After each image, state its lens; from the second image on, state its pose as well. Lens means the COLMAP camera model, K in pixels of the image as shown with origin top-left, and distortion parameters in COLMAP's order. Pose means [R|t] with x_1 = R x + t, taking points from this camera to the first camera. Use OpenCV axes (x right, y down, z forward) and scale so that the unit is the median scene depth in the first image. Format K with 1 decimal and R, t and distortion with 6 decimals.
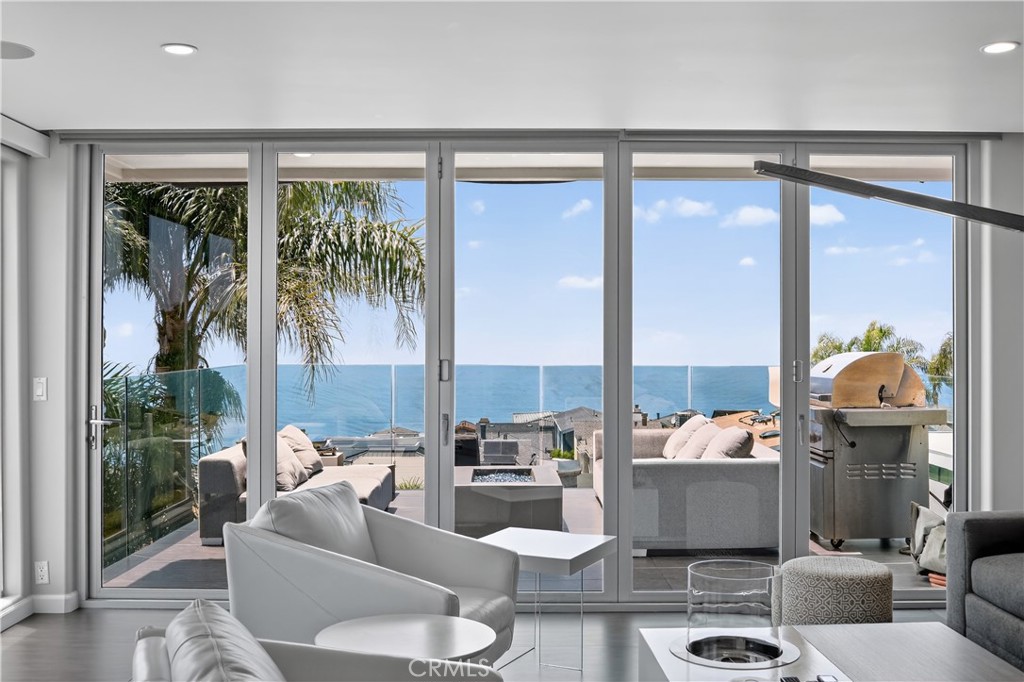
lens RADIAL K [[583.7, 0, 512.0], [0, 583.7, 341.0], [0, 0, 1]] dist [0.000318, -0.000030]
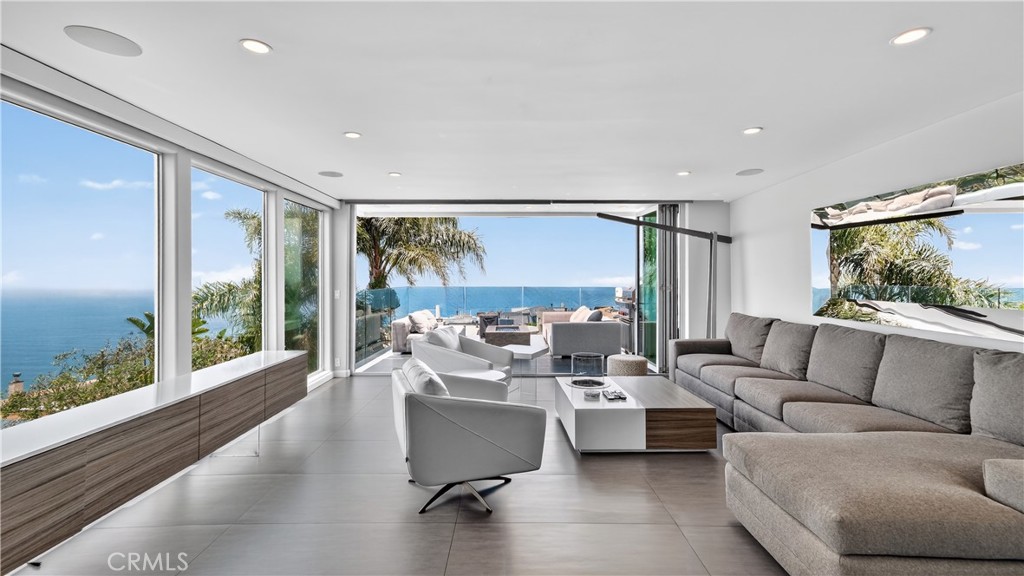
lens RADIAL K [[738.5, 0, 512.0], [0, 738.5, 288.0], [0, 0, 1]] dist [0.000980, 0.000190]
pose [[0.999938, 0.000595, 0.011110, -0.031894], [-0.000708, 0.999949, 0.010121, 0.014598], [-0.011103, -0.010128, 0.999887, -2.229518]]
